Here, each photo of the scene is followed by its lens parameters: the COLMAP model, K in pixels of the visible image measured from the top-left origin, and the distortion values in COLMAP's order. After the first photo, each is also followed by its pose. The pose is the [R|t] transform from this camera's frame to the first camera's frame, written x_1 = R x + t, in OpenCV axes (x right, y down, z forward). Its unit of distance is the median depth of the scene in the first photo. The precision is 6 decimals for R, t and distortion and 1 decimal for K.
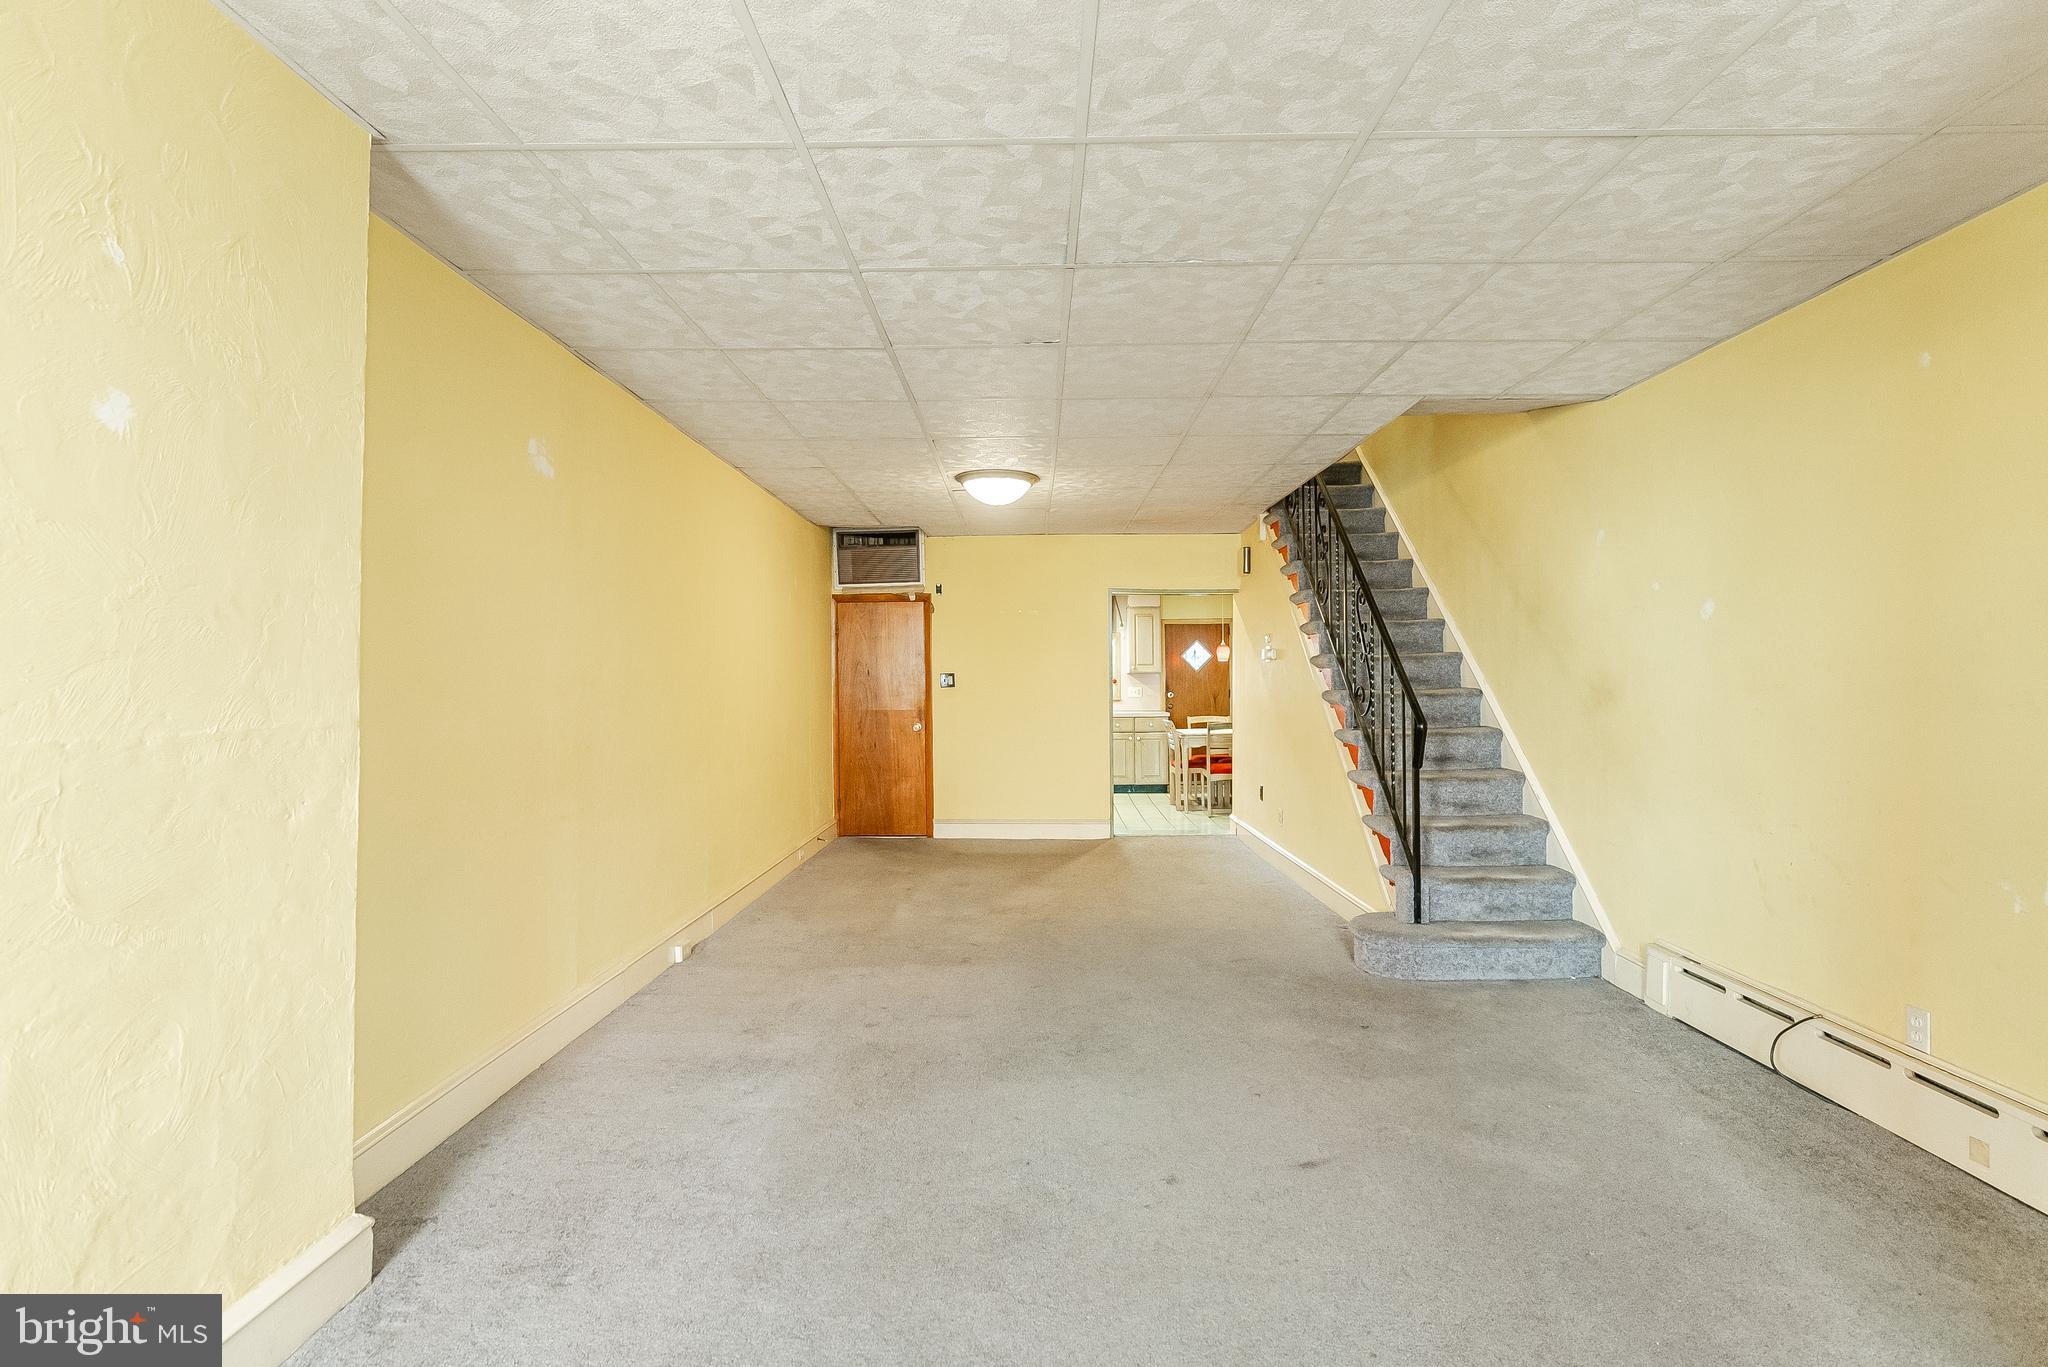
lens RADIAL K [[924.8, 0, 1031.1], [0, 924.8, 683.7], [0, 0, 1]] dist [-0.000703, -0.000574]
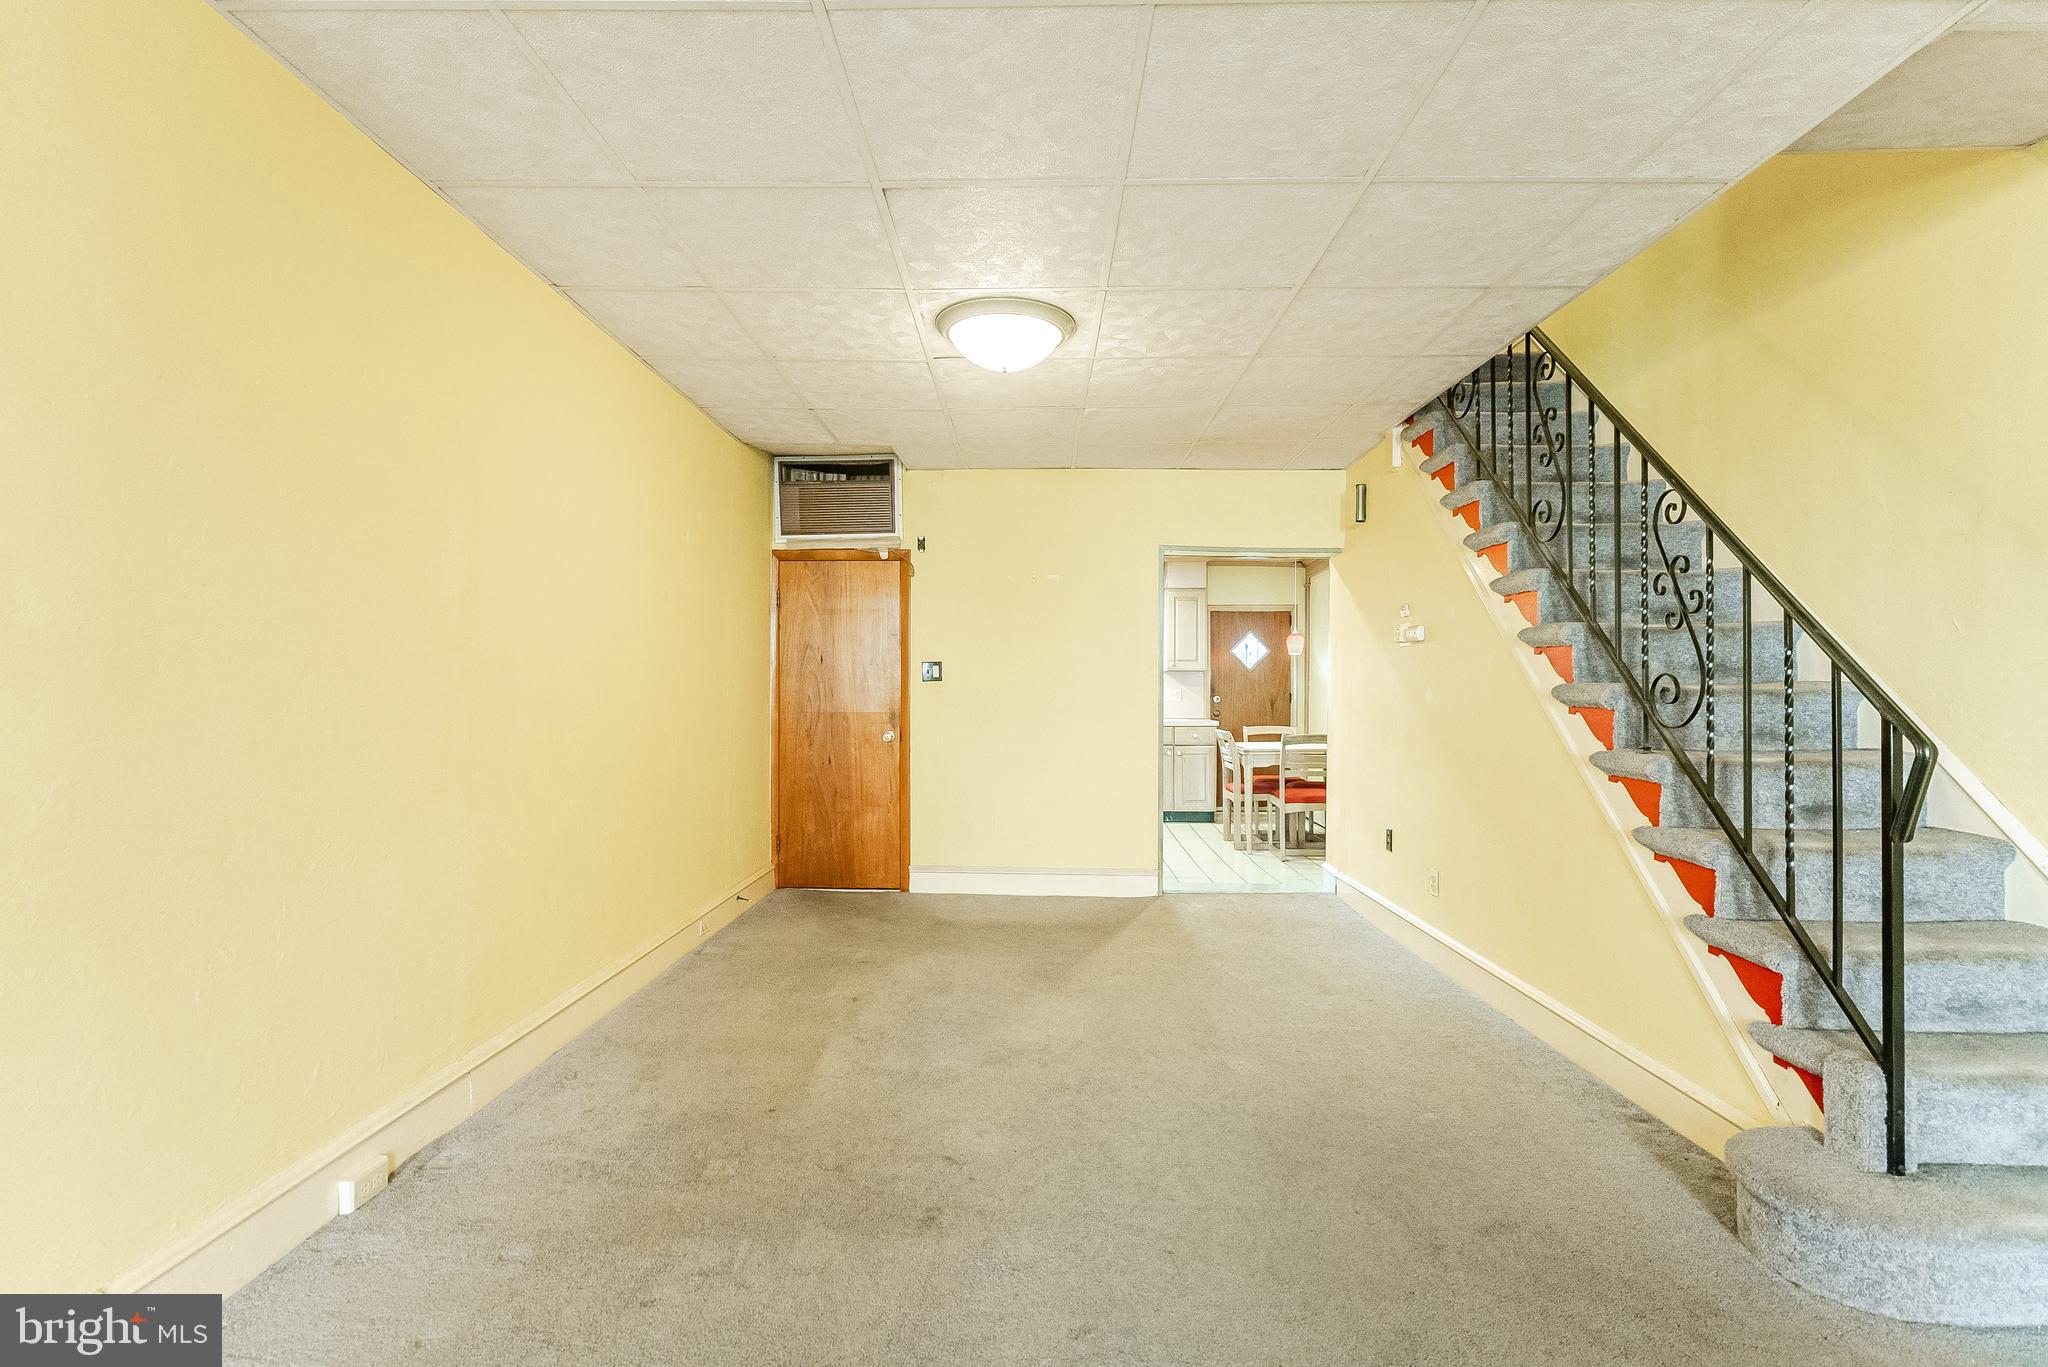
lens RADIAL K [[924.8, 0, 1031.1], [0, 924.8, 683.7], [0, 0, 1]] dist [-0.000703, -0.000574]
pose [[0.999927, 0.011285, -0.004361, -0.010769], [-0.011323, 0.999897, -0.008785, 0.011407], [0.004261, 0.008833, 0.999952, 0.288587]]
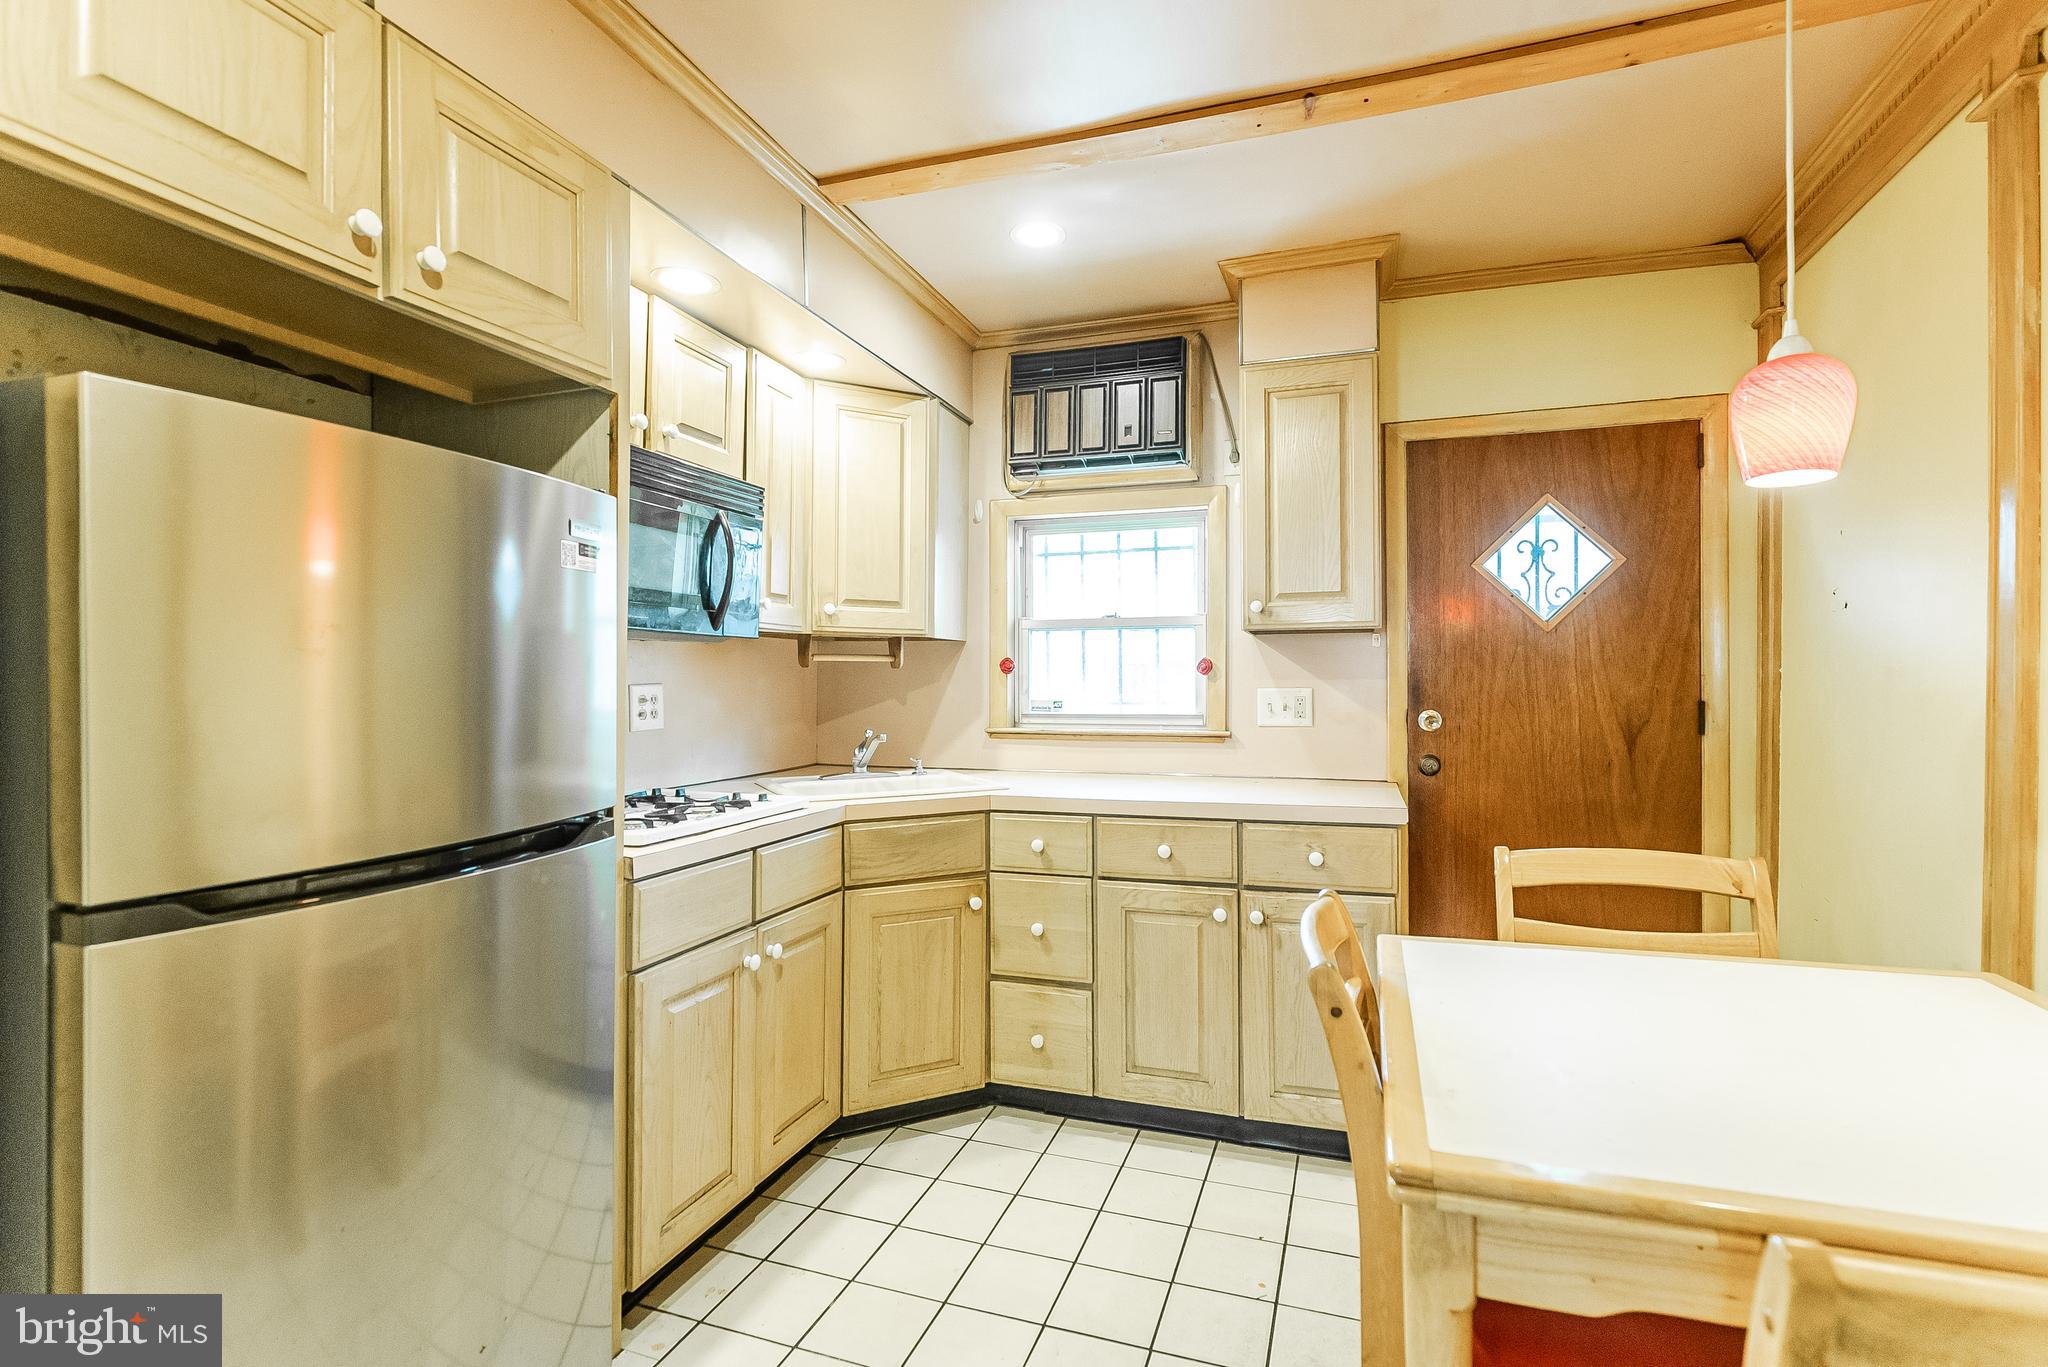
lens RADIAL K [[956.1, 0, 1034.3], [0, 956.1, 681.0], [0, 0, 1]] dist [-0.000545, -0.001142]
pose [[0.953000, 0.002401, -0.302961, 0.186738], [-0.003424, 0.999990, -0.002846, 0.004162], [0.302951, 0.003750, 0.952999, 1.058467]]
